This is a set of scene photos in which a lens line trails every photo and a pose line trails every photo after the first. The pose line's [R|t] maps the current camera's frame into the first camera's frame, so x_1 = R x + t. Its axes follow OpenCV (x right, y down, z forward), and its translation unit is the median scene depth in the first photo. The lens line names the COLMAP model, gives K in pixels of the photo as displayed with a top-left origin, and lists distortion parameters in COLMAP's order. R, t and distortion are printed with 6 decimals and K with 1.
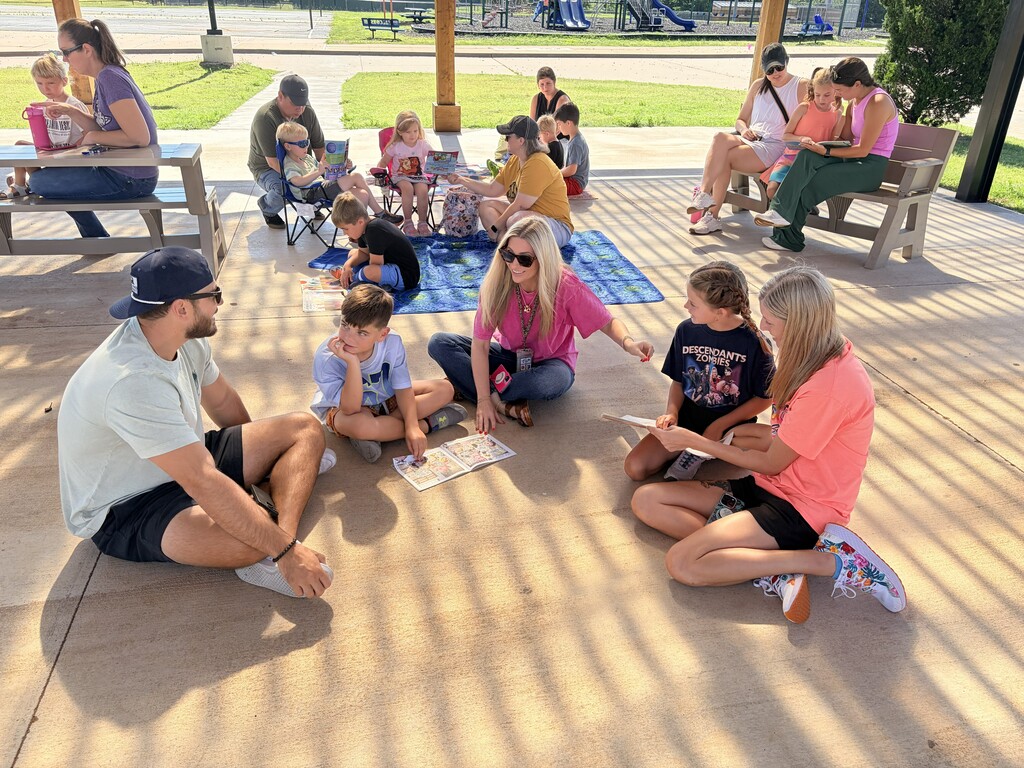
lens RADIAL K [[773.7, 0, 489.2], [0, 773.7, 386.2], [0, 0, 1]] dist [0.006090, 0.000344]
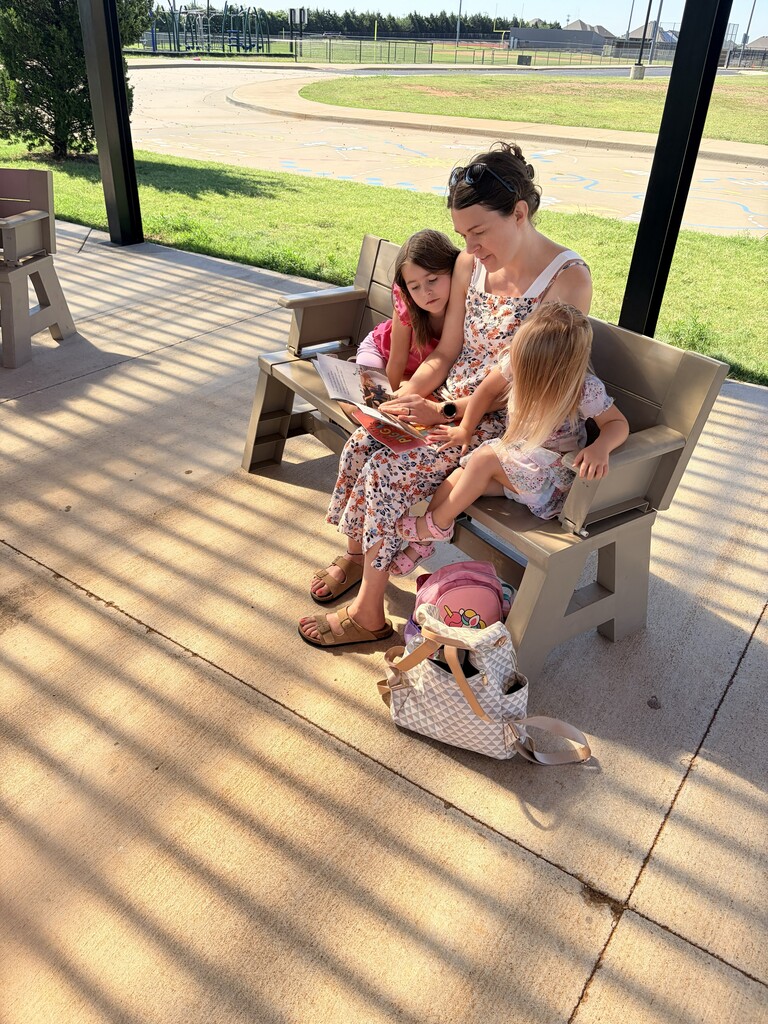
lens RADIAL K [[816.2, 0, 384.0], [0, 816.2, 512.0], [0, 0, 1]] dist [0.005100, -0.011633]
pose [[0.711377, -0.353739, 0.607298, 0.221811], [0.295605, 0.934547, 0.198089, -0.072527], [-0.637621, 0.038604, 0.769383, 0.167189]]
